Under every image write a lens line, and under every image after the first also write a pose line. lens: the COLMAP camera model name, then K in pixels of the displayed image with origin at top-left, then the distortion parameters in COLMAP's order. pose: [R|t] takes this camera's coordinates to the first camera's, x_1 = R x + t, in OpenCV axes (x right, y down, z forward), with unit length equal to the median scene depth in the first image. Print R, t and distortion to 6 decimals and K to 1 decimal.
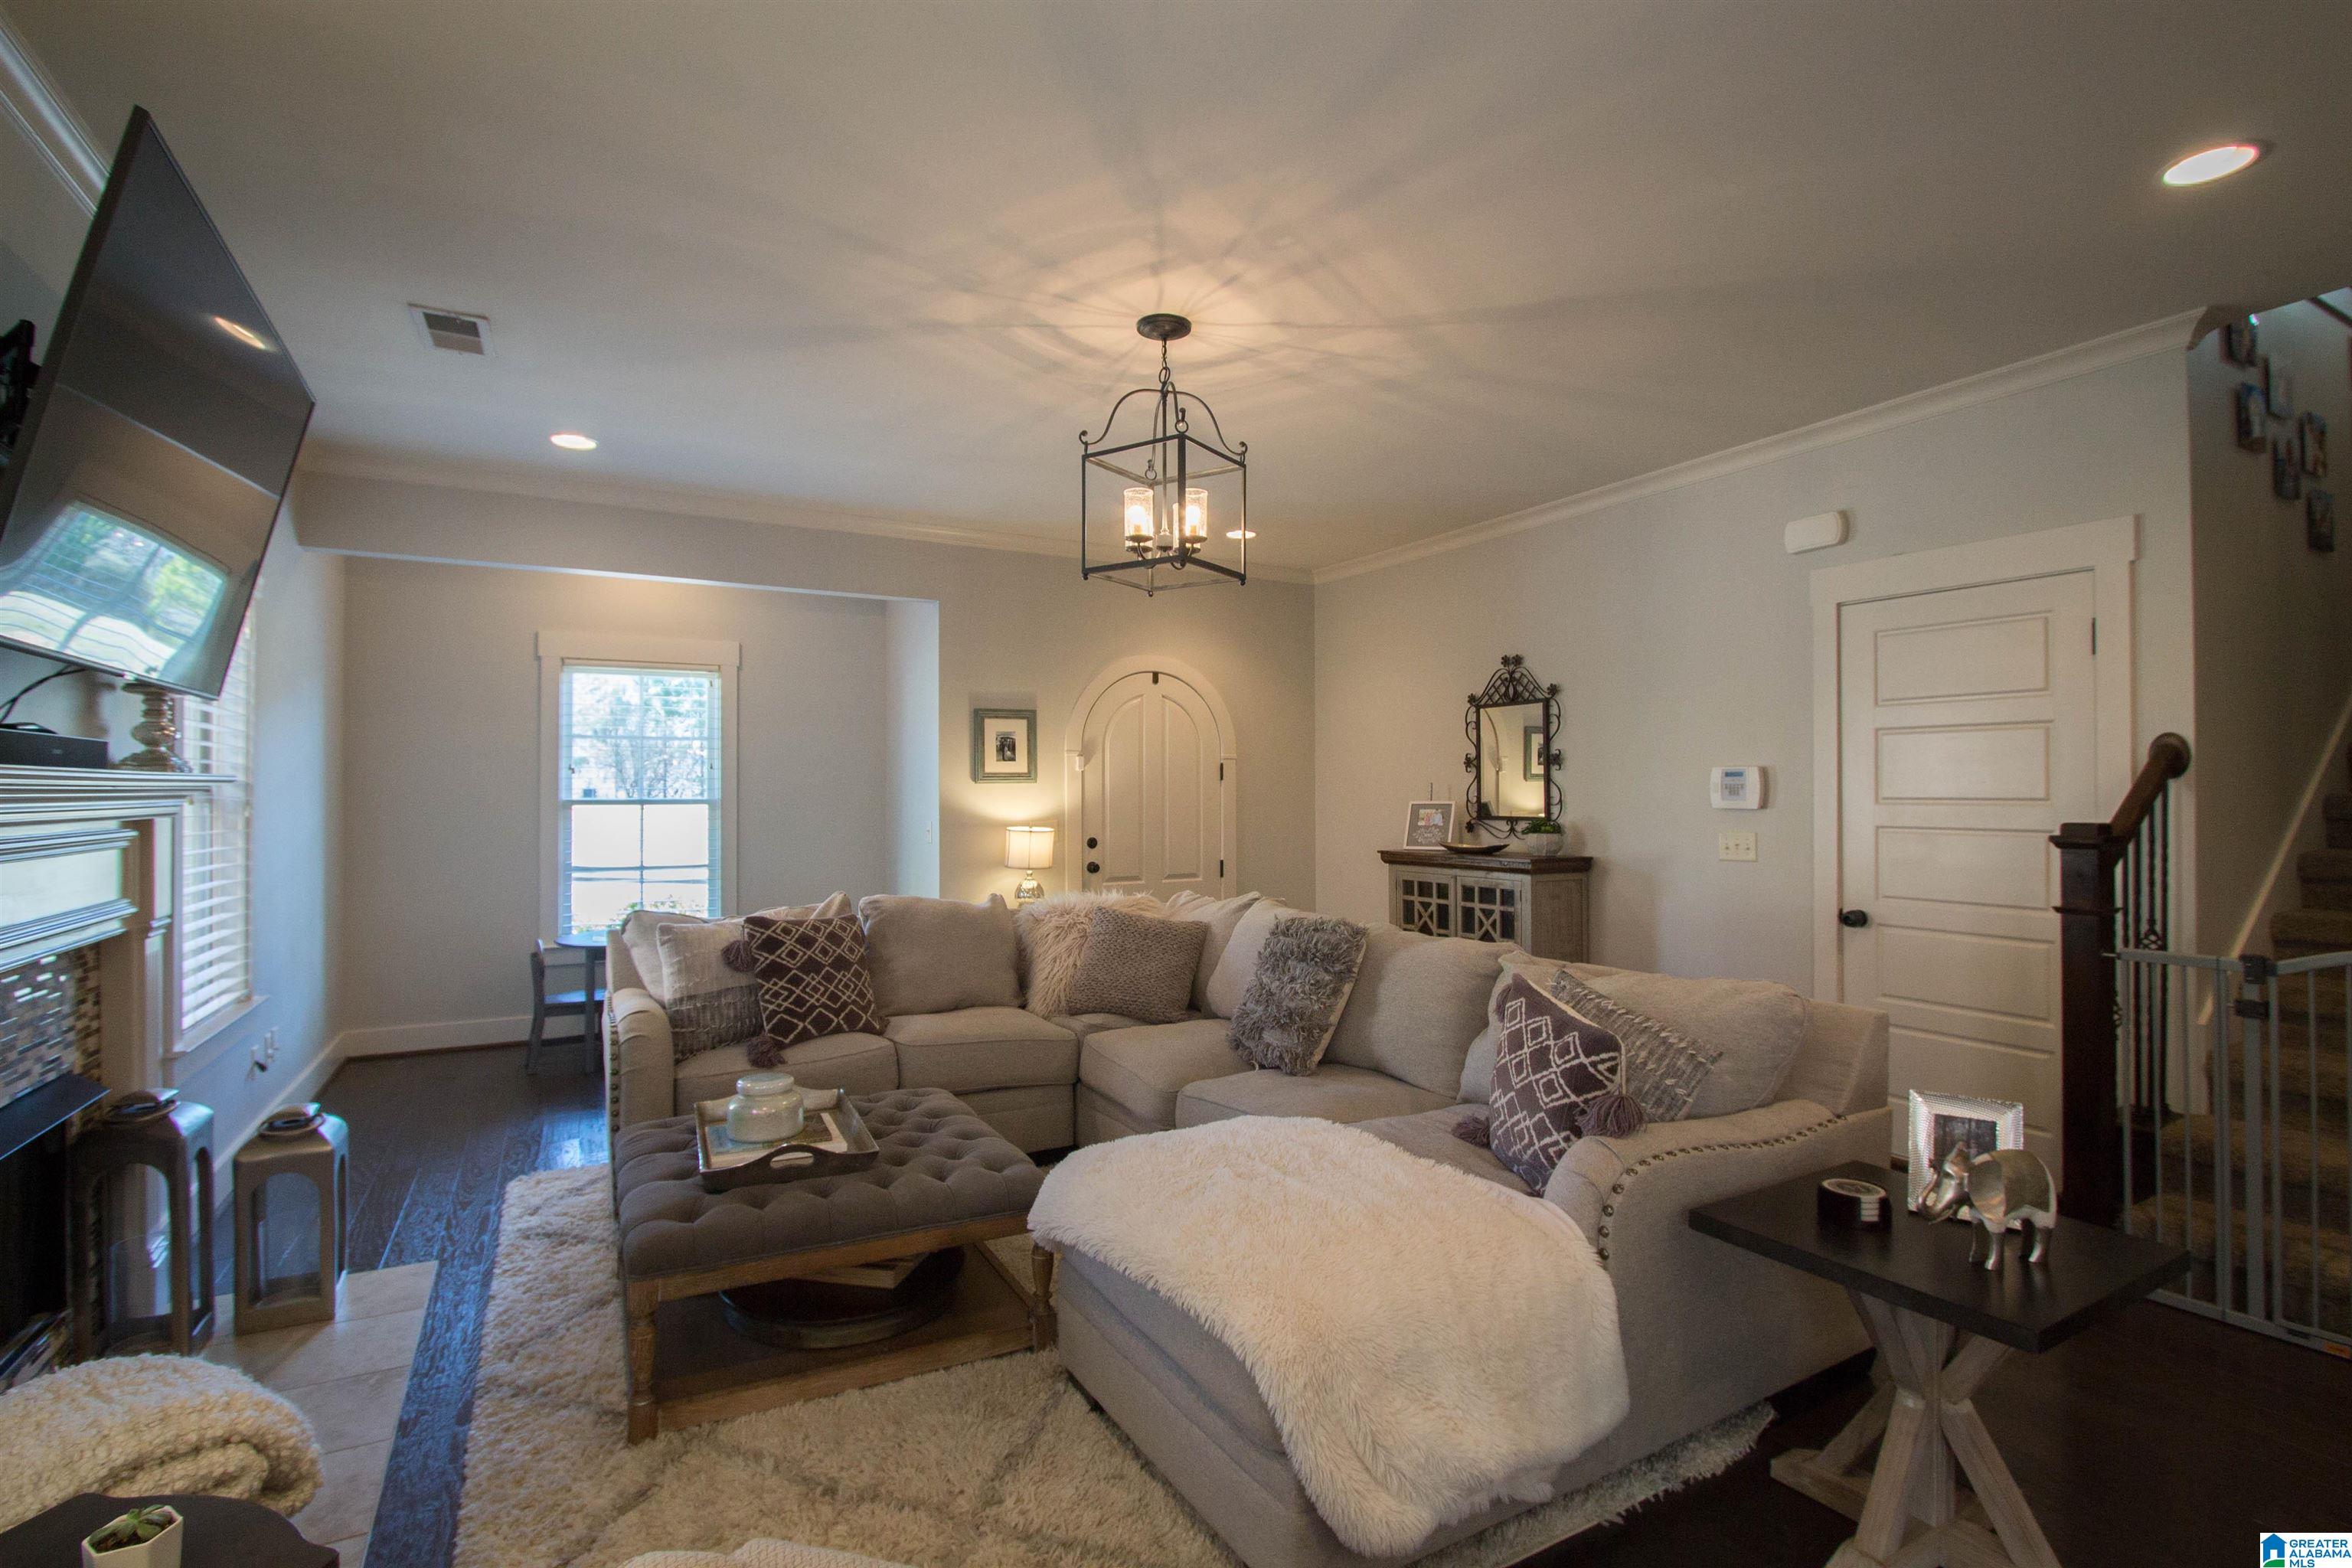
lens RADIAL K [[1112.7, 0, 1188.3], [0, 1112.7, 776.9], [0, 0, 1]] dist [-0.032441, 0.012417]
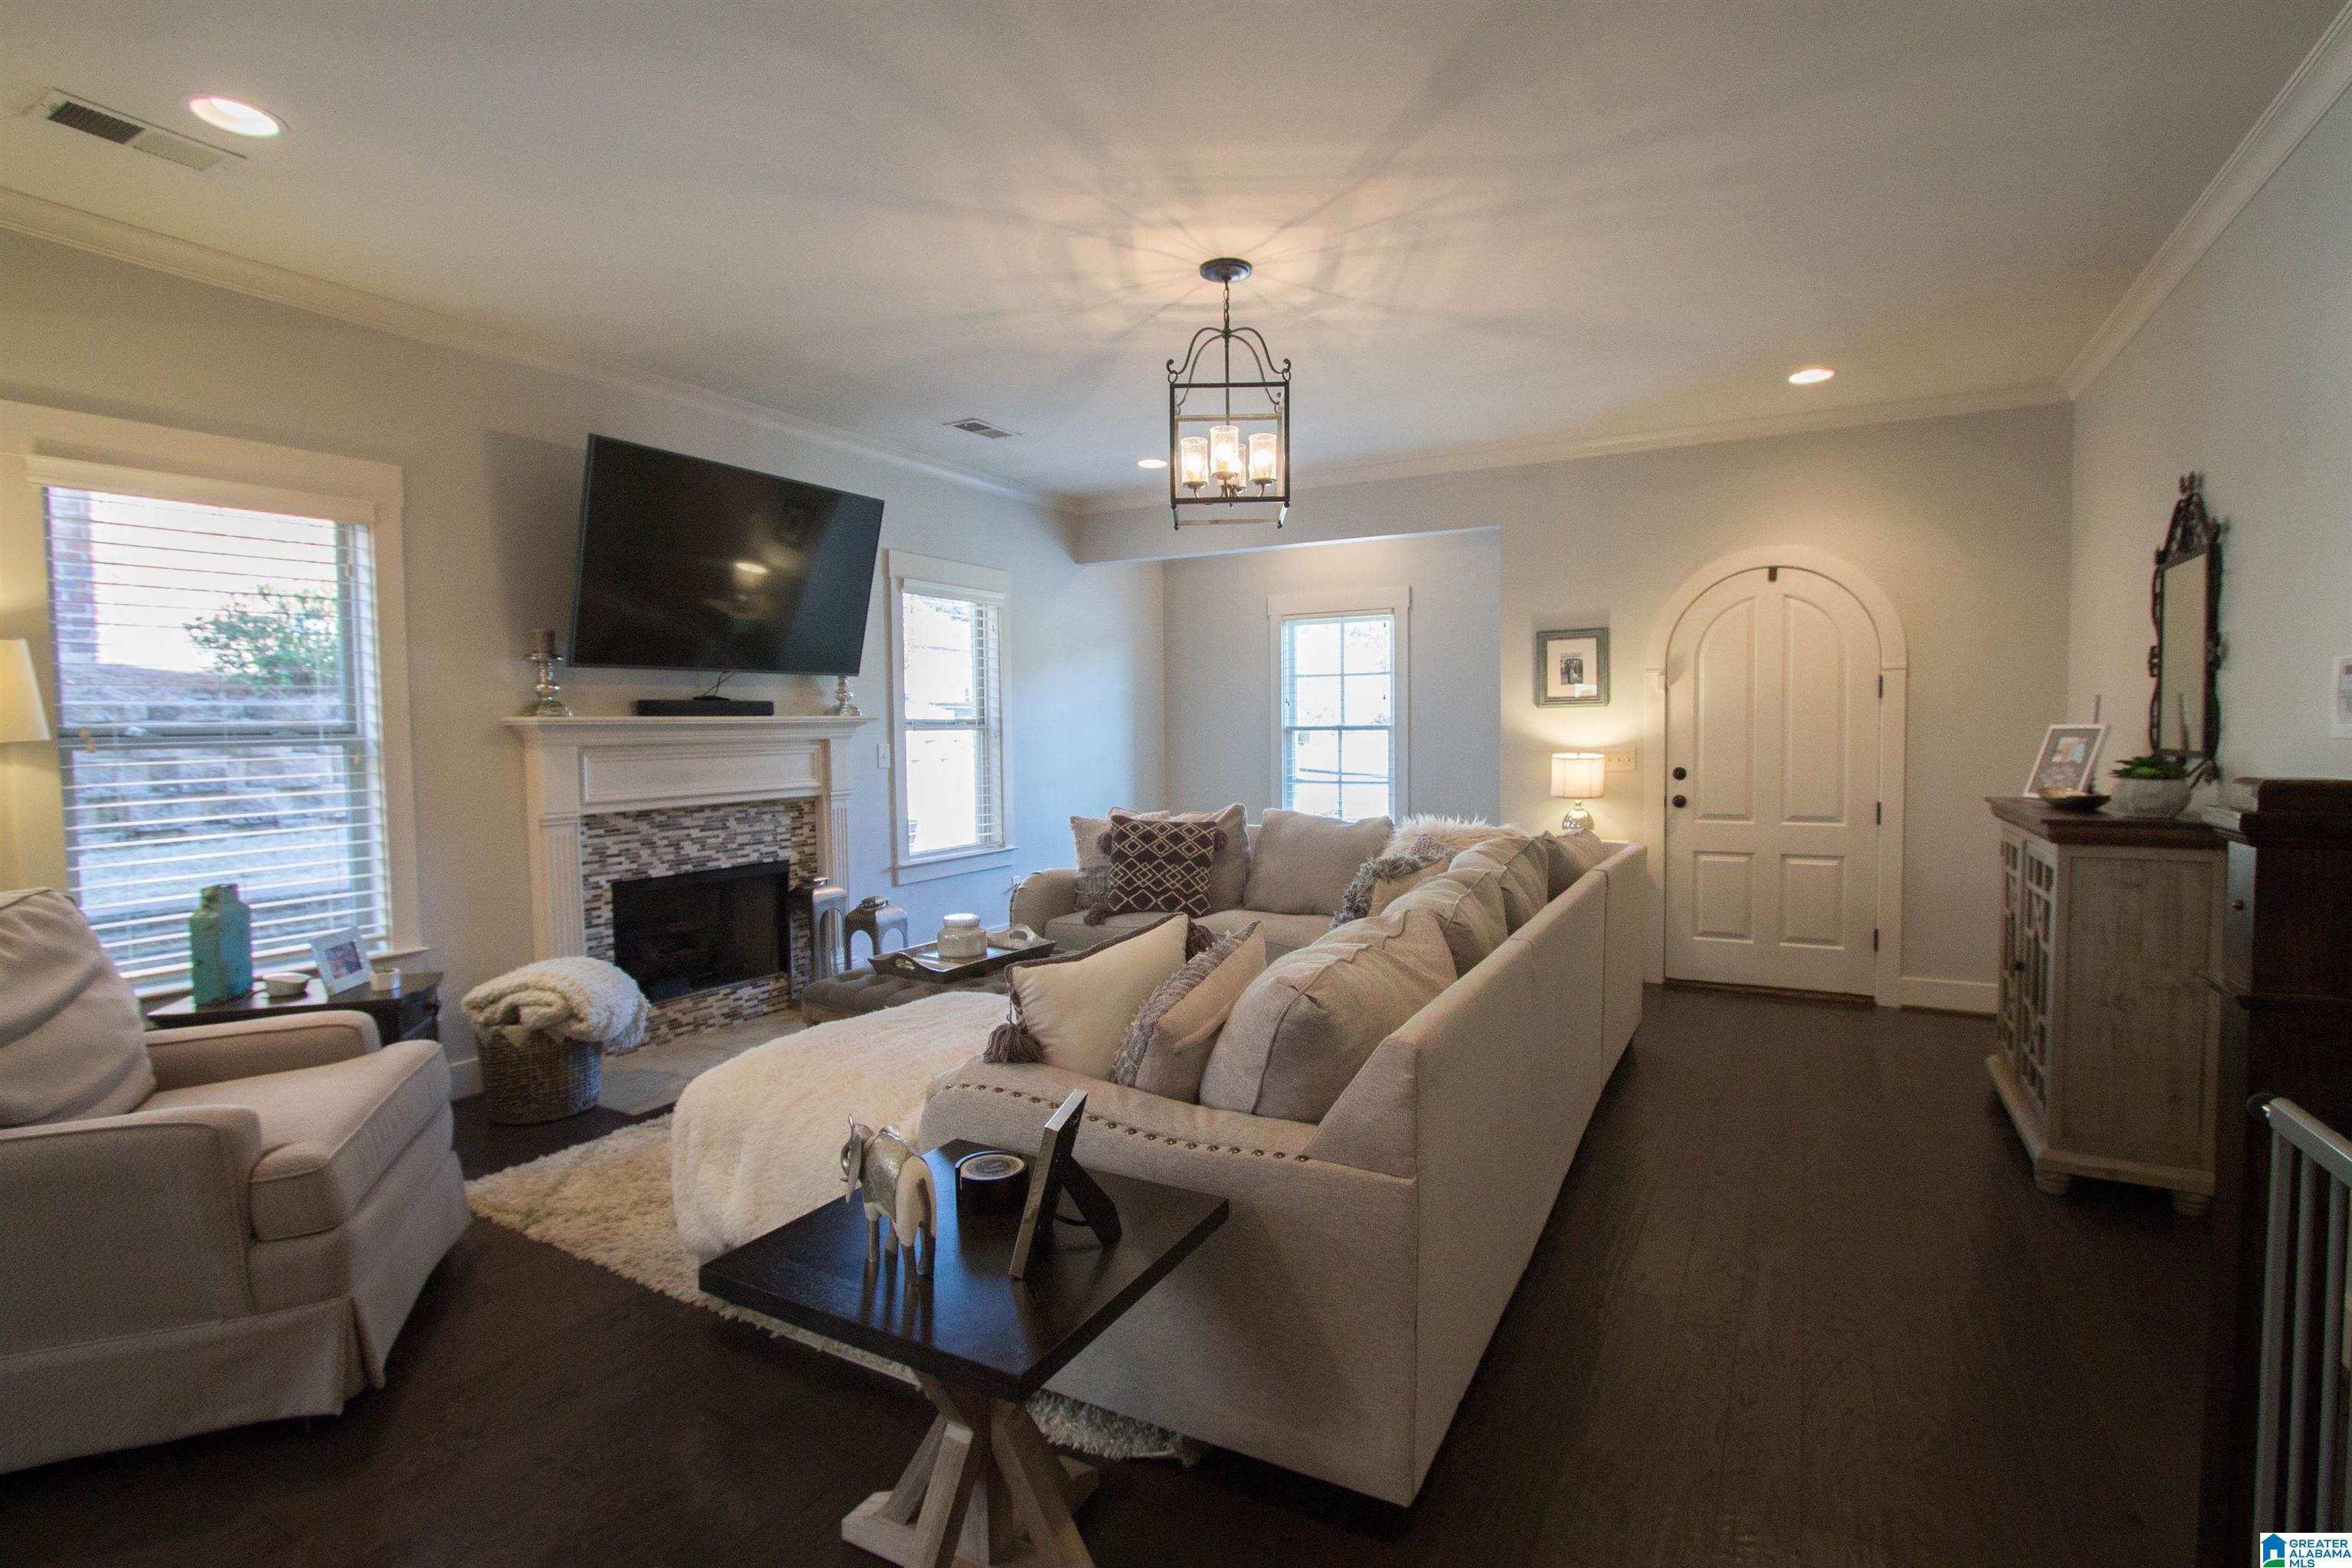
lens RADIAL K [[1112.7, 0, 1188.3], [0, 1112.7, 776.9], [0, 0, 1]] dist [-0.032441, 0.012417]
pose [[0.520156, 0.035344, -0.853340, 0.760532], [0.023867, 0.998152, 0.055890, 0.006898], [0.853738, -0.049438, 0.518351, 0.364007]]
